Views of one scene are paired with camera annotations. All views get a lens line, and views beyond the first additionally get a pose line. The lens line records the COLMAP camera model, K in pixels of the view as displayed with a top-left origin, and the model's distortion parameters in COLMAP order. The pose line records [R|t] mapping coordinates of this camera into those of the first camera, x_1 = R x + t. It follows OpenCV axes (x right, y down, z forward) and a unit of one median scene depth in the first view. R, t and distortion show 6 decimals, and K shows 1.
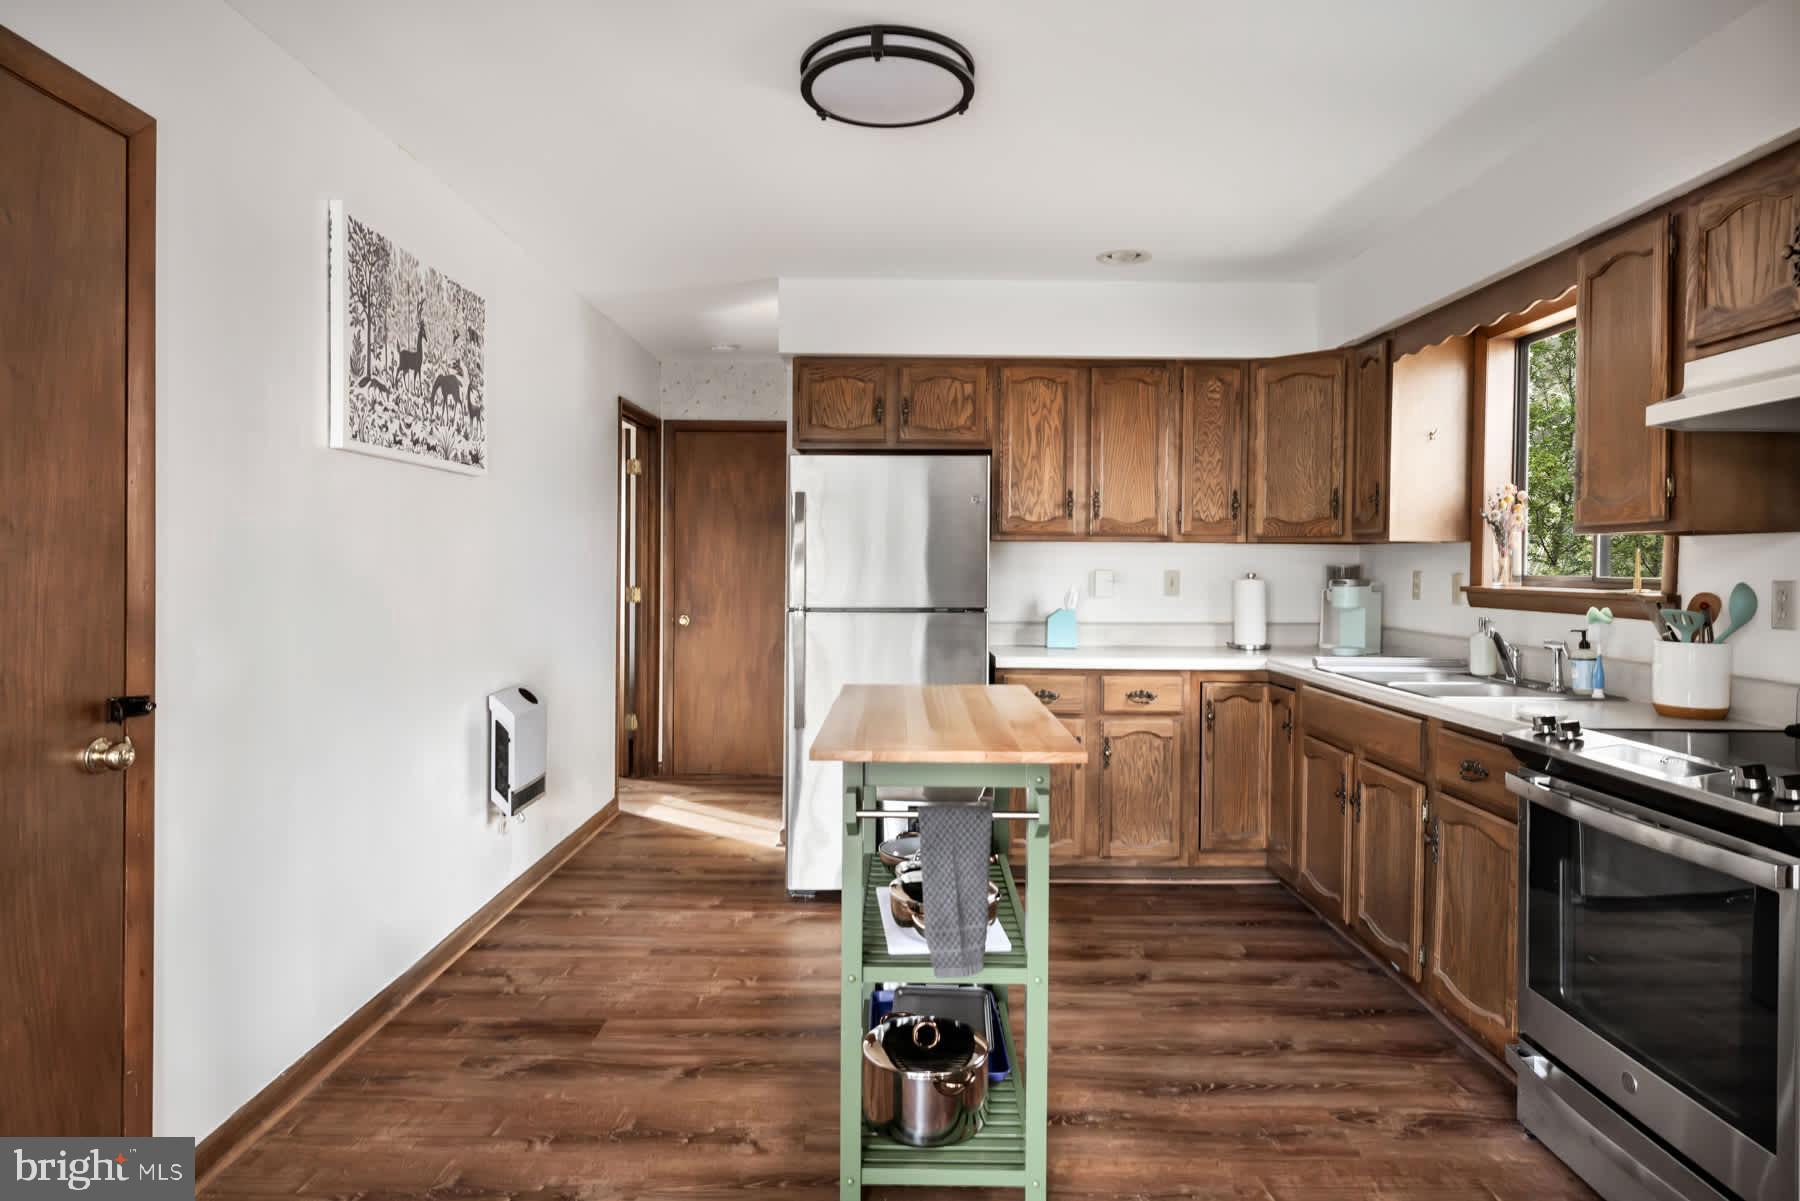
lens RADIAL K [[1040.5, 0, 899.4], [0, 1040.5, 583.4], [0, 0, 1]] dist [0.000055, 0.000553]
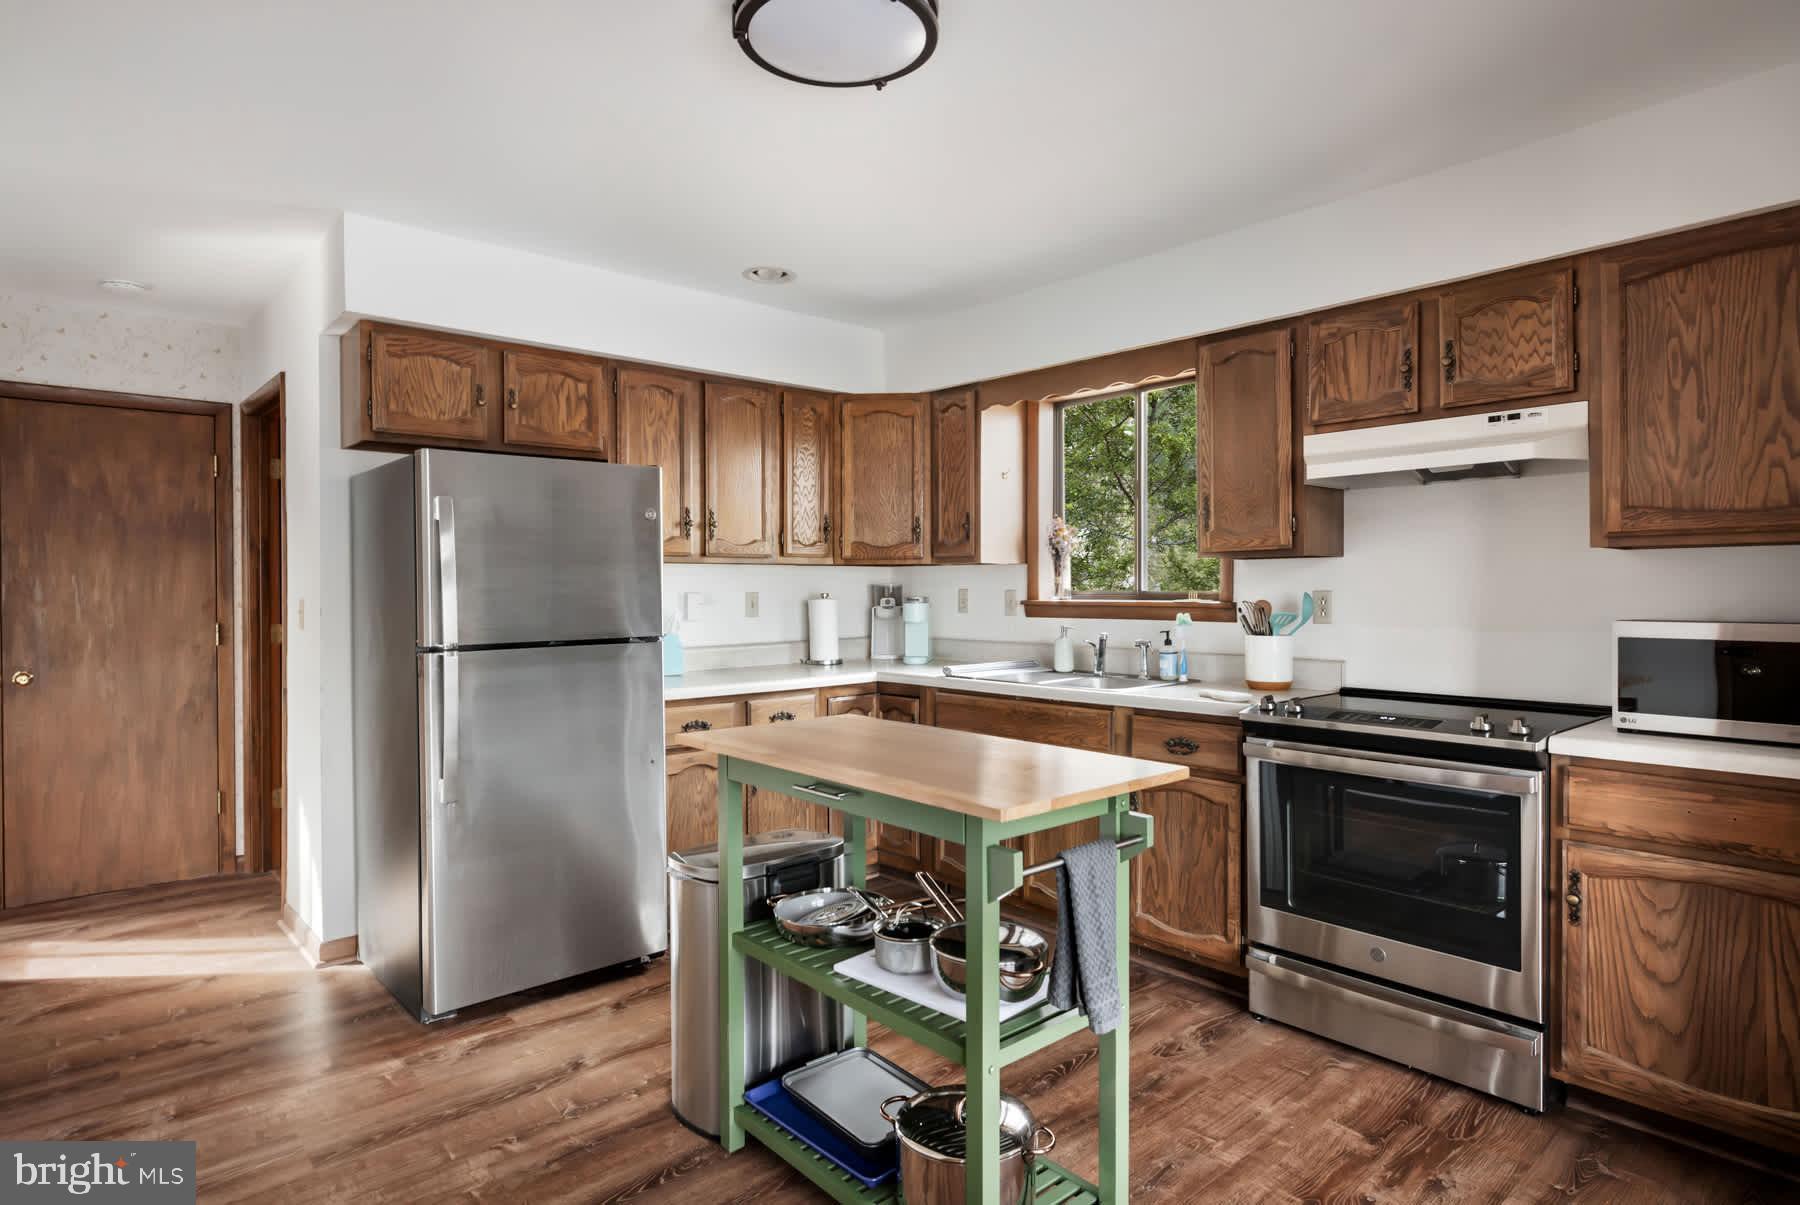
lens RADIAL K [[986.1, 0, 900.0], [0, 986.1, 602.5], [0, 0, 1]] dist [-0.001861, 0.000238]
pose [[0.747277, -0.024027, 0.664078, -0.328439], [0.025194, 0.999652, 0.007819, -0.007216], [-0.664035, 0.010888, 0.747622, 0.227809]]
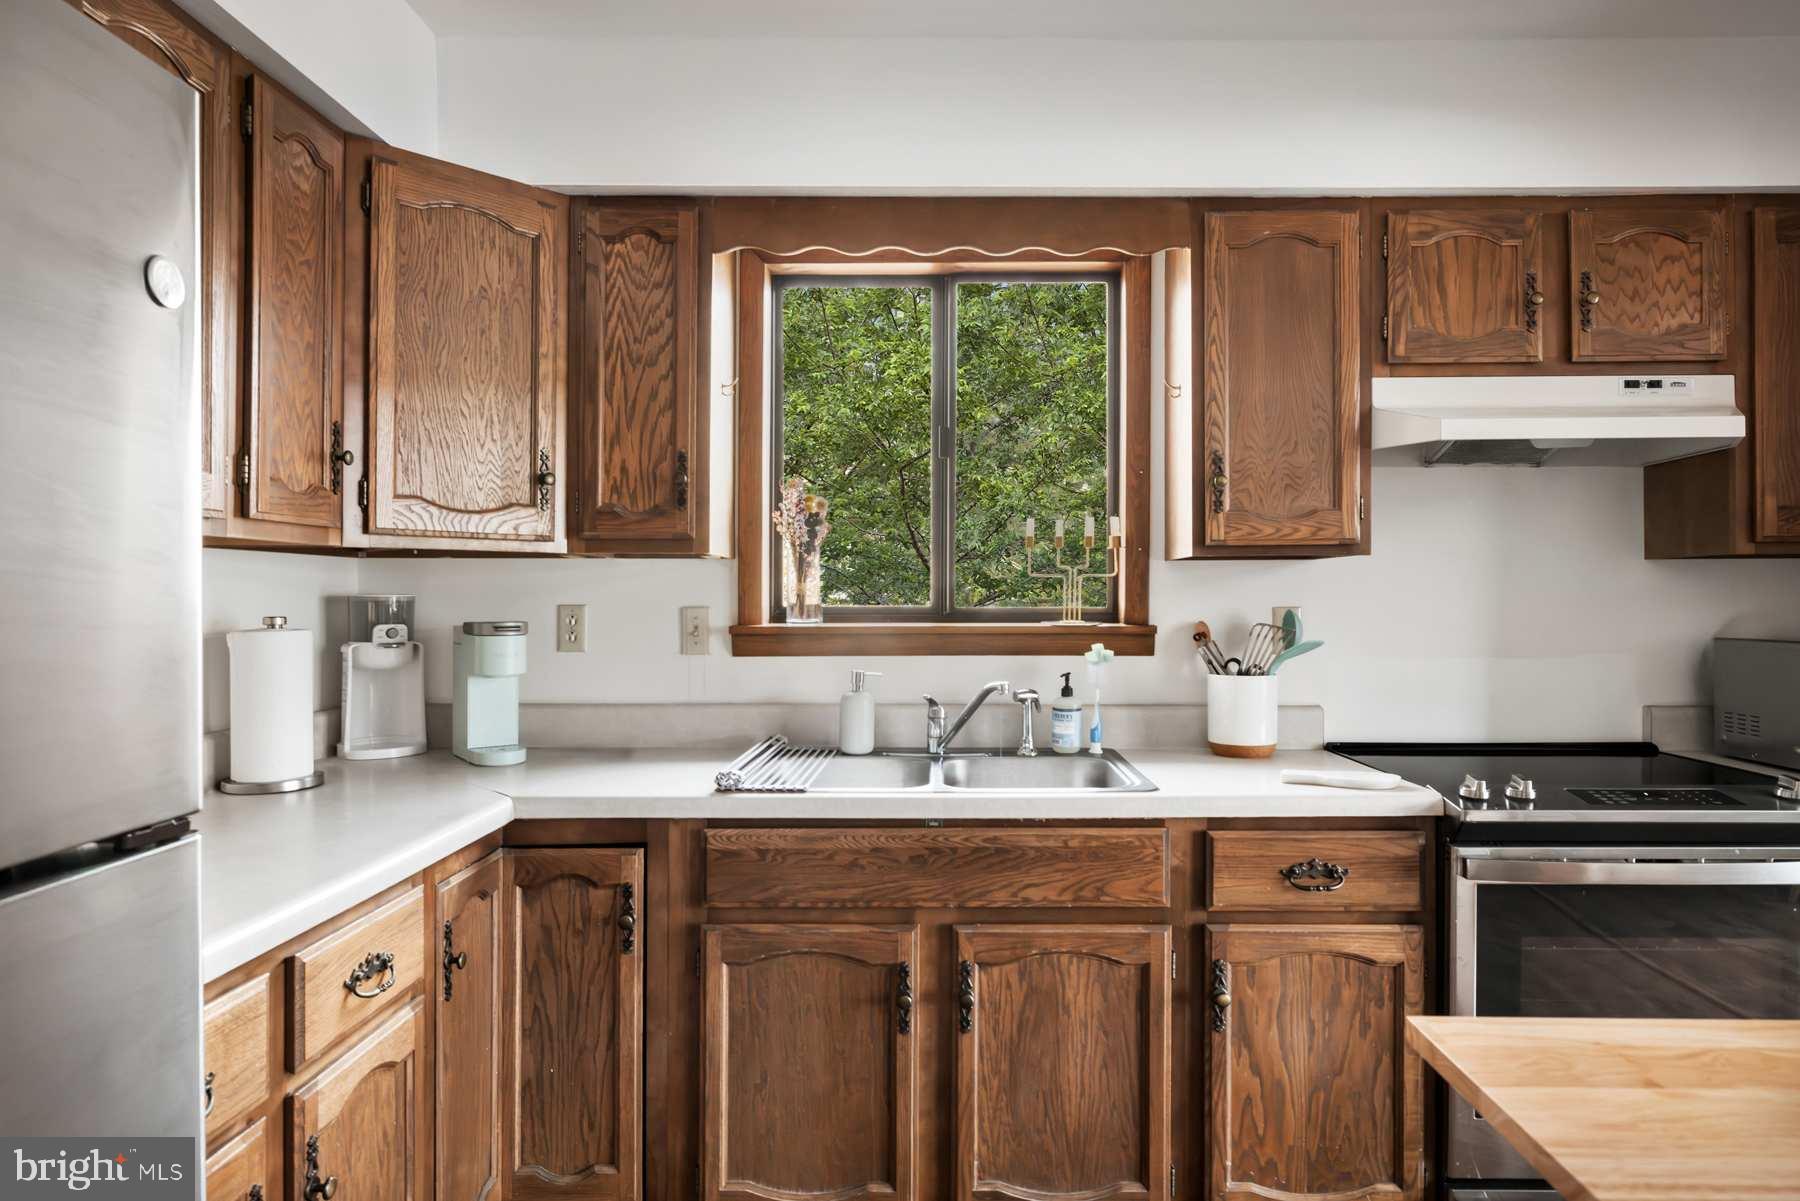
lens RADIAL K [[1065.8, 0, 944.1], [0, 1065.8, 599.2], [0, 0, 1]] dist [0.001097, -0.000572]
pose [[0.005894, -0.013940, 0.999885, -0.131269], [0.021708, 0.999669, 0.013809, -0.020112], [-0.999747, 0.021624, 0.006195, 0.848382]]
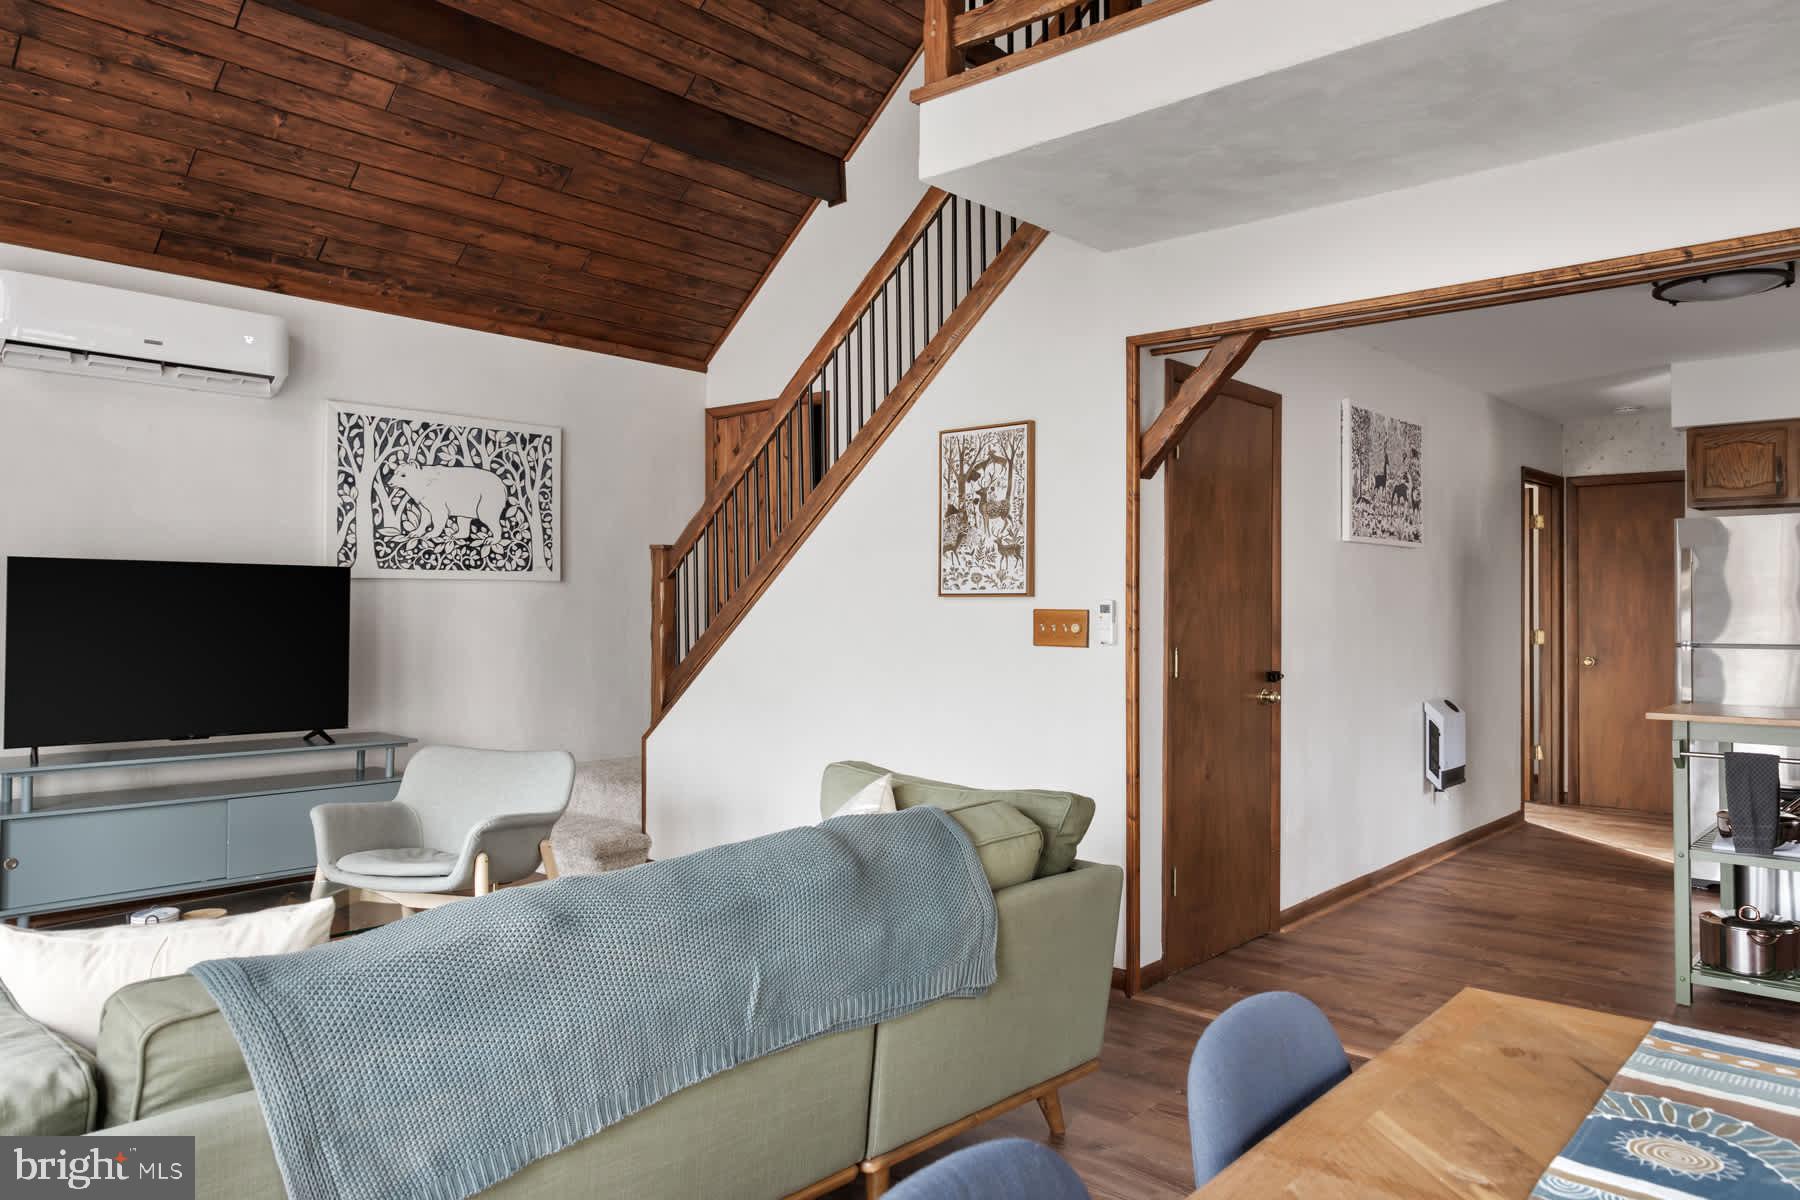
lens RADIAL K [[1217.0, 0, 900.0], [0, 1217.0, 600.0], [0, 0, 1]] dist [0.008719, 0.001143]
pose [[0.742977, -0.013189, -0.669187, 0.174621], [-0.007426, 0.999582, -0.027946, 0.019421], [0.669276, 0.025732, 0.742568, -0.665707]]
